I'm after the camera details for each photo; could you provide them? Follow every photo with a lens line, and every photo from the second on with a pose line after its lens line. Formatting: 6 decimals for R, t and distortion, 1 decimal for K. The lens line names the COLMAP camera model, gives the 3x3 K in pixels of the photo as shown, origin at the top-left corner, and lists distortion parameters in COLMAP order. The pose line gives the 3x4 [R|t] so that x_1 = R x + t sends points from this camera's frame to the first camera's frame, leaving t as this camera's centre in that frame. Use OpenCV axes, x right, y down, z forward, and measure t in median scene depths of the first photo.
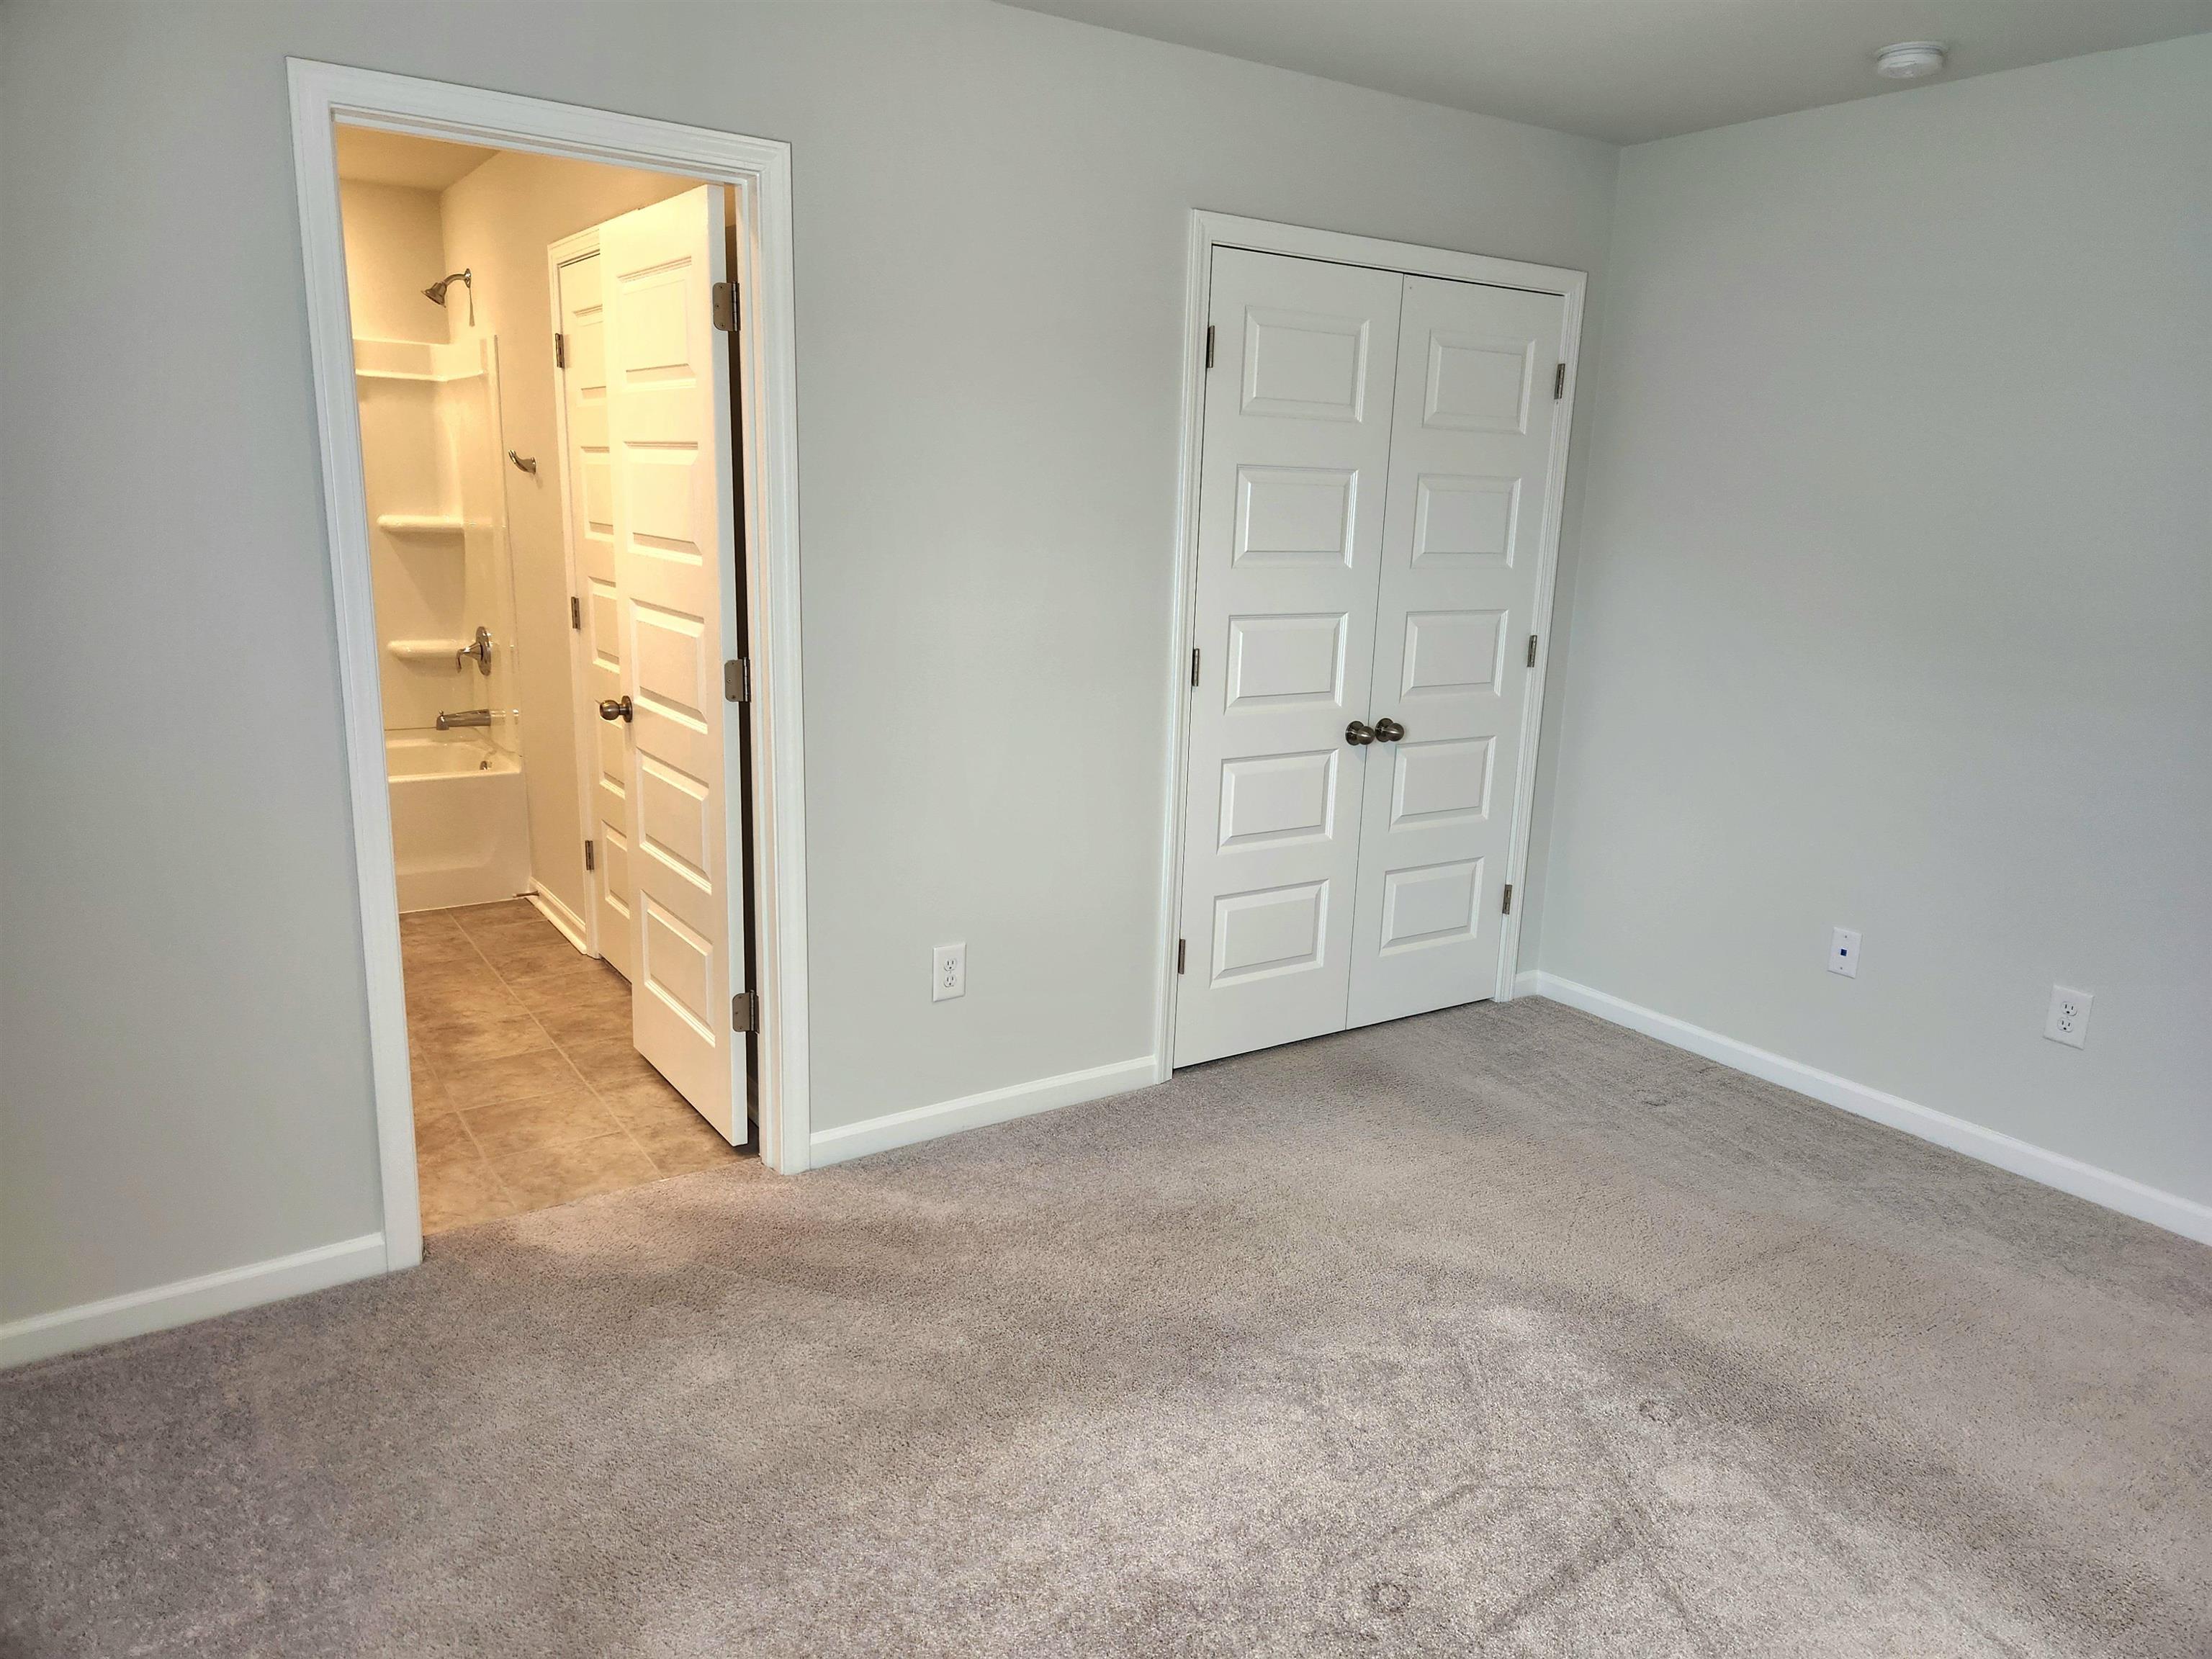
lens RADIAL K [[1511.9, 0, 1101.1], [0, 1511.9, 838.0], [0, 0, 1]] dist [0.088511, -0.075207]
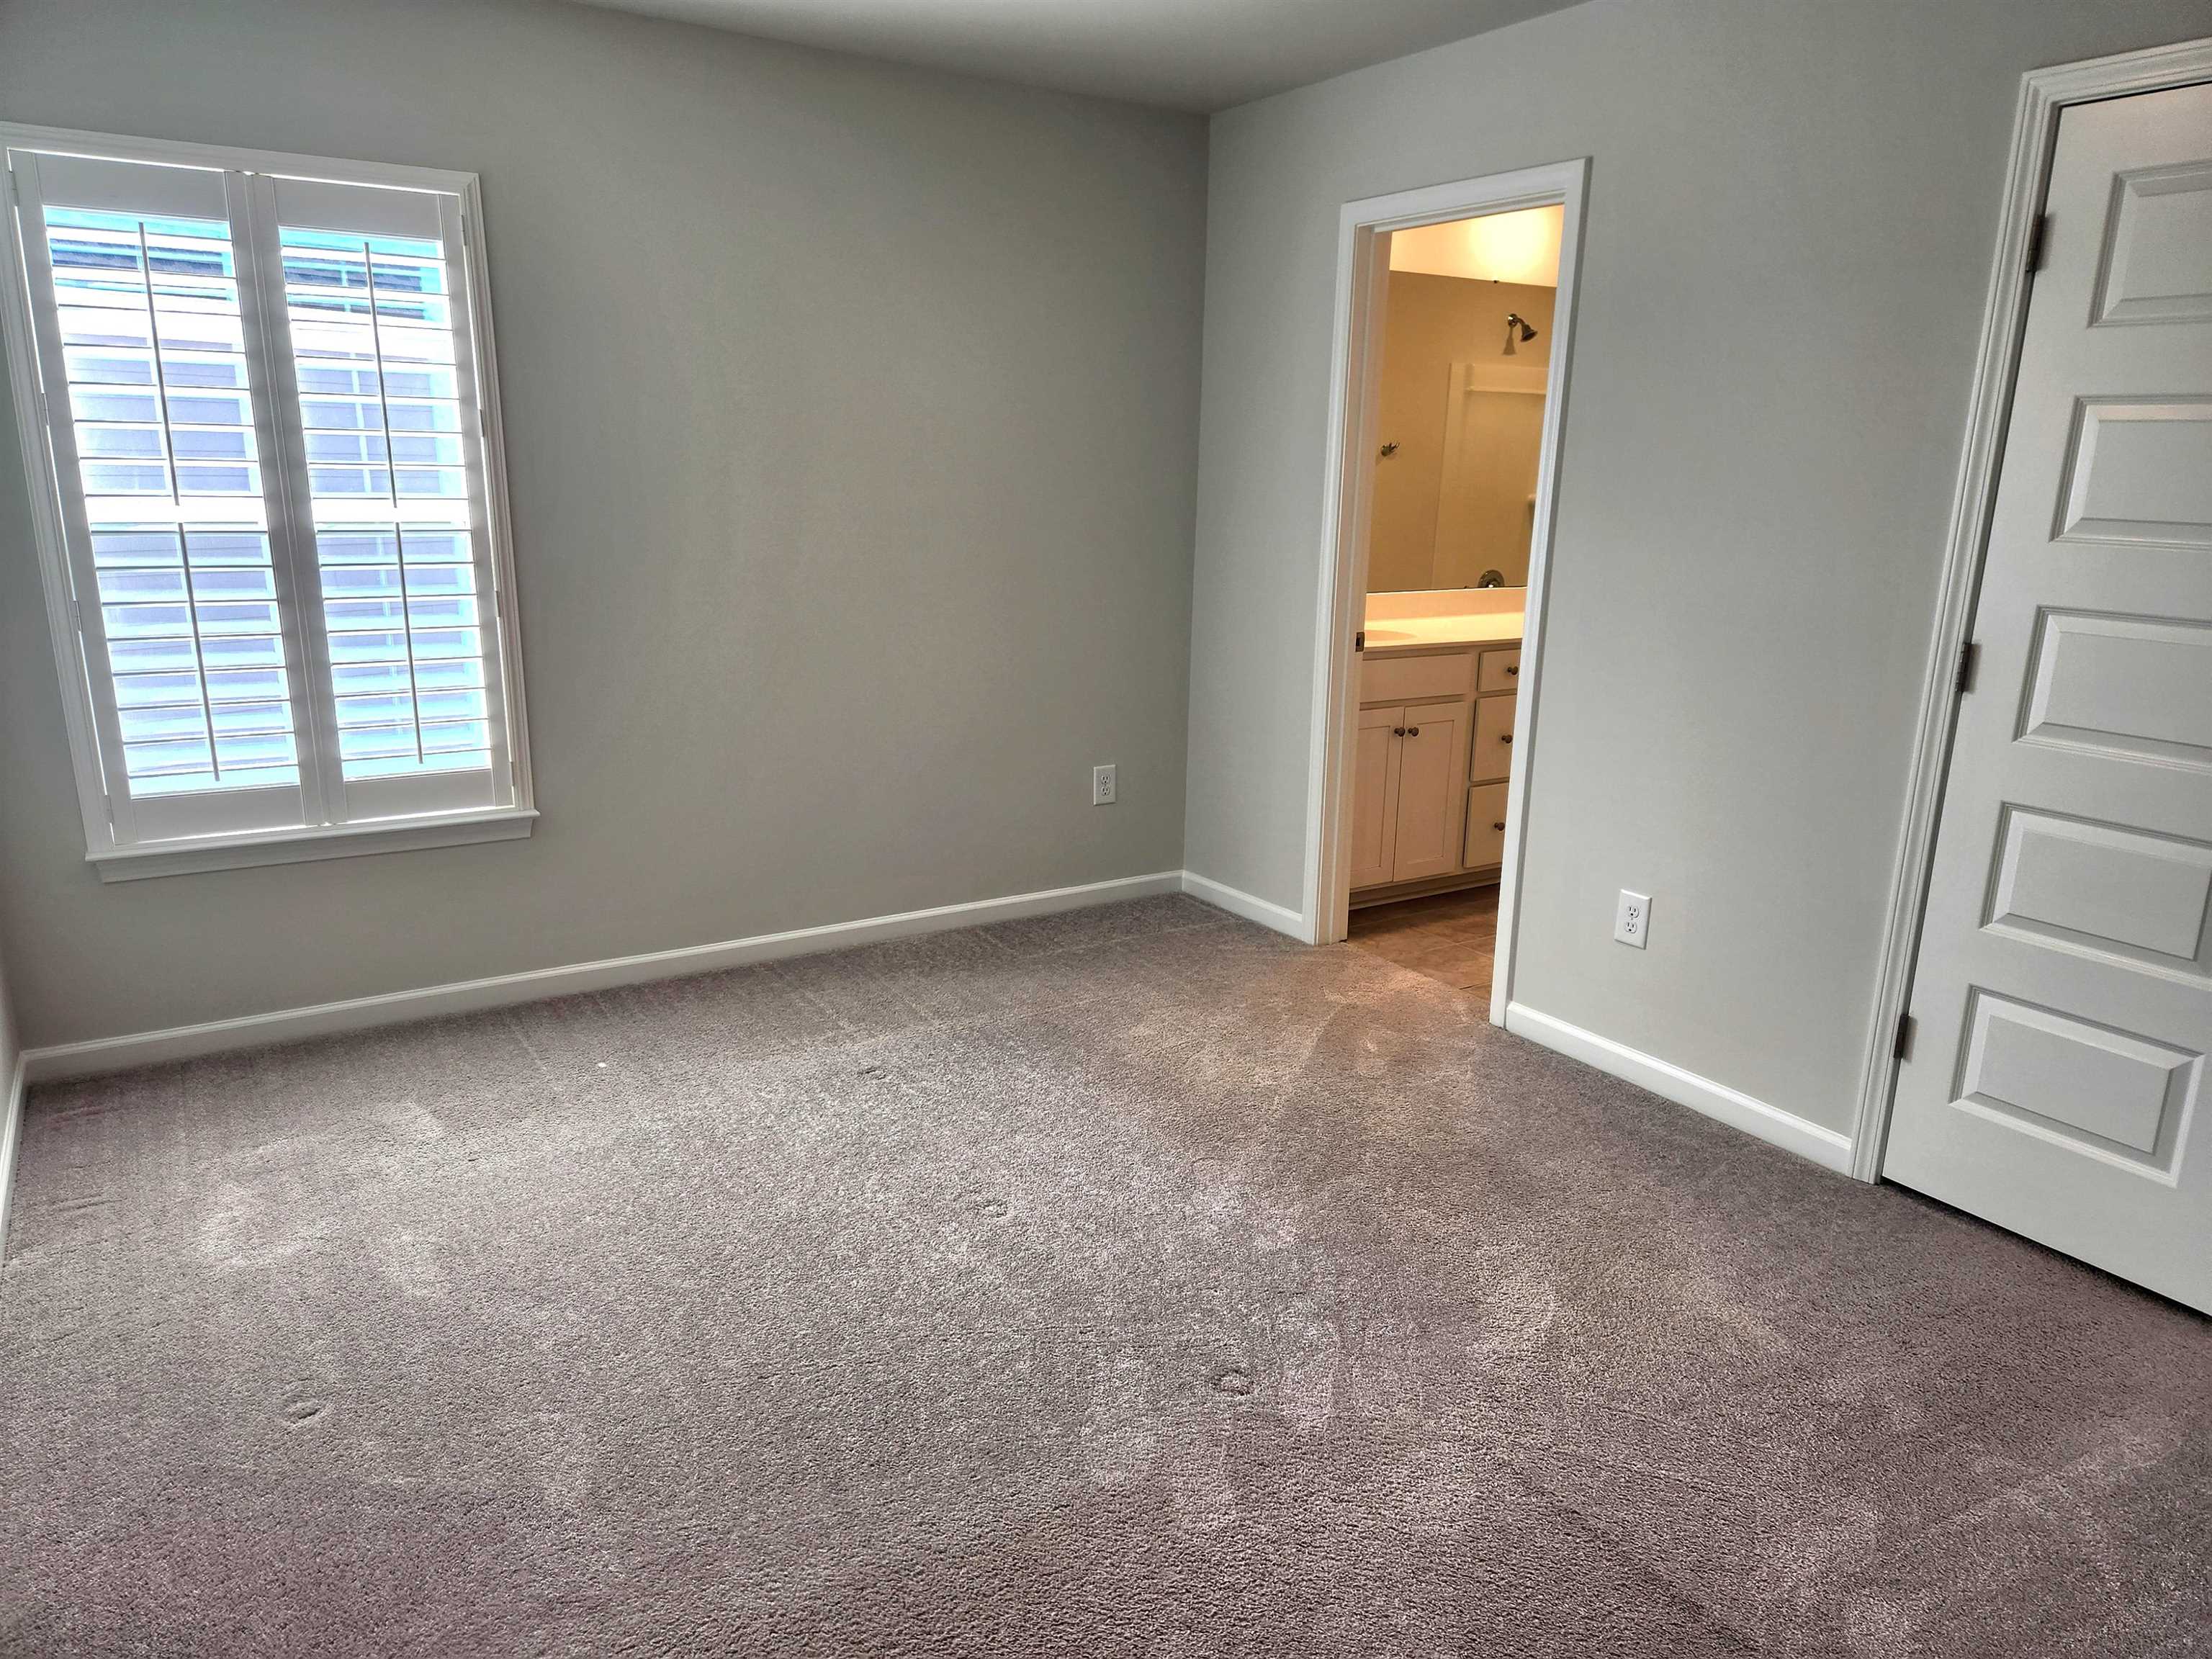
lens RADIAL K [[1511.9, 0, 1101.1], [0, 1511.9, 838.0], [0, 0, 1]] dist [0.088511, -0.075207]
pose [[-0.040312, 0.216743, -0.975396, 0.875798], [-0.243339, 0.944668, 0.219972, -0.098680], [0.969103, 0.246220, 0.014660, 0.600792]]
